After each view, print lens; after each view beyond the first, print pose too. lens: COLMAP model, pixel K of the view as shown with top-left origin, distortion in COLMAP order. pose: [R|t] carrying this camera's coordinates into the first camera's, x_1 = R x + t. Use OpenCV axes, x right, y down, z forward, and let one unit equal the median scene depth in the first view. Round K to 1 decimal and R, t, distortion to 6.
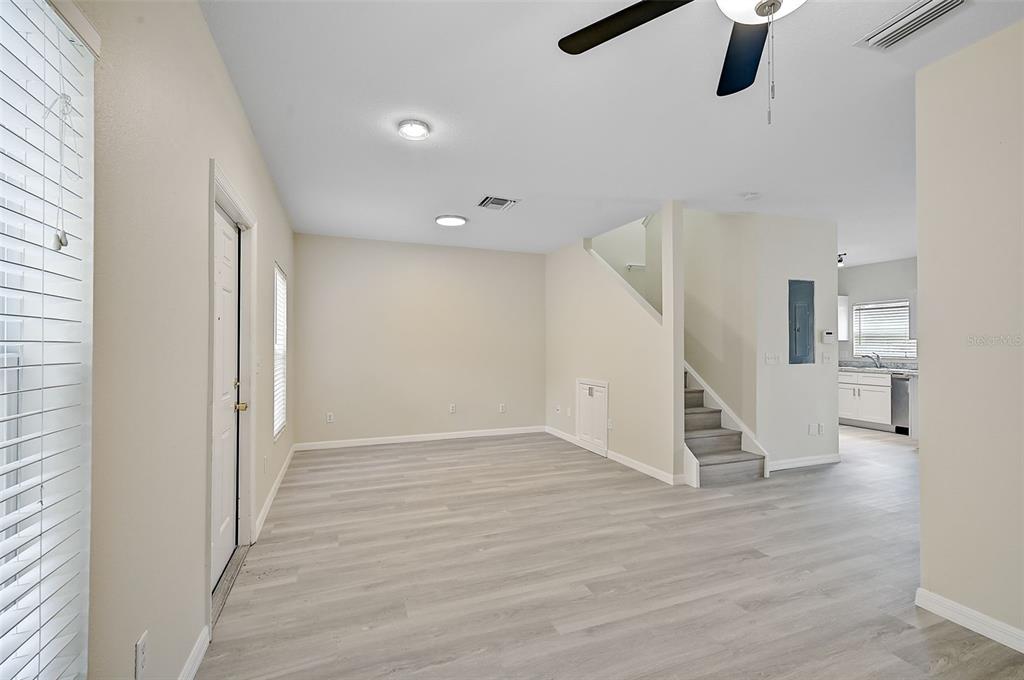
lens RADIAL K [[441.5, 0, 513.0], [0, 441.5, 341.3], [0, 0, 1]] dist [-0.007335, 0.003663]
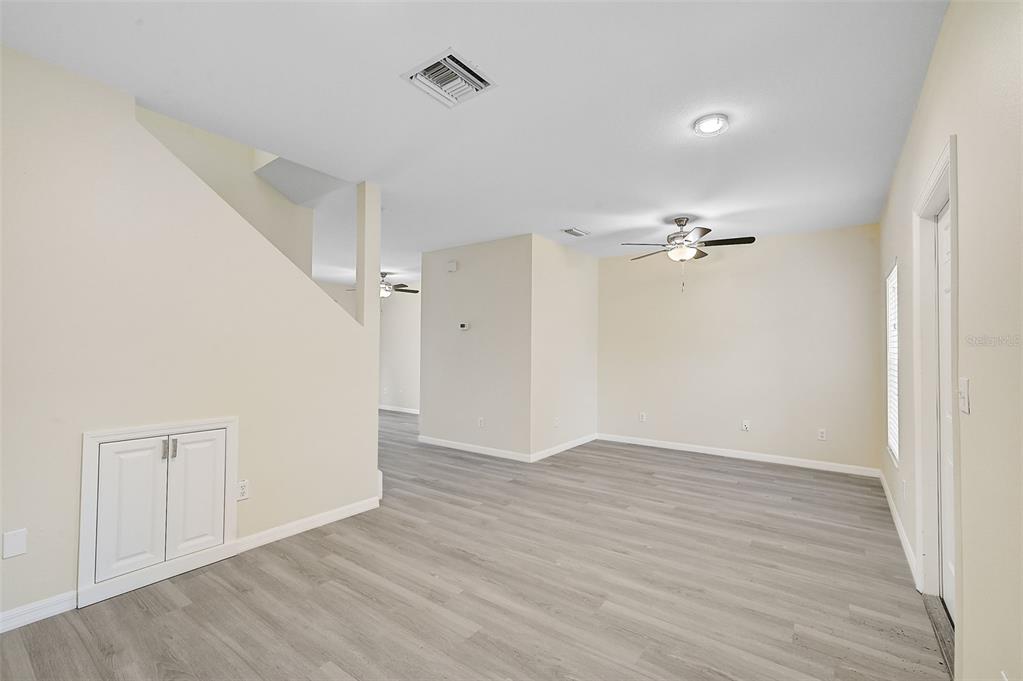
lens RADIAL K [[441.0, 0, 512.5], [0, 441.0, 341.8], [0, 0, 1]] dist [-0.007335, 0.003663]
pose [[-0.532221, 0.009004, 0.846557, -0.730067], [-0.017500, 0.999613, -0.021634, 0.011254], [-0.846424, -0.026329, -0.531858, 1.704611]]
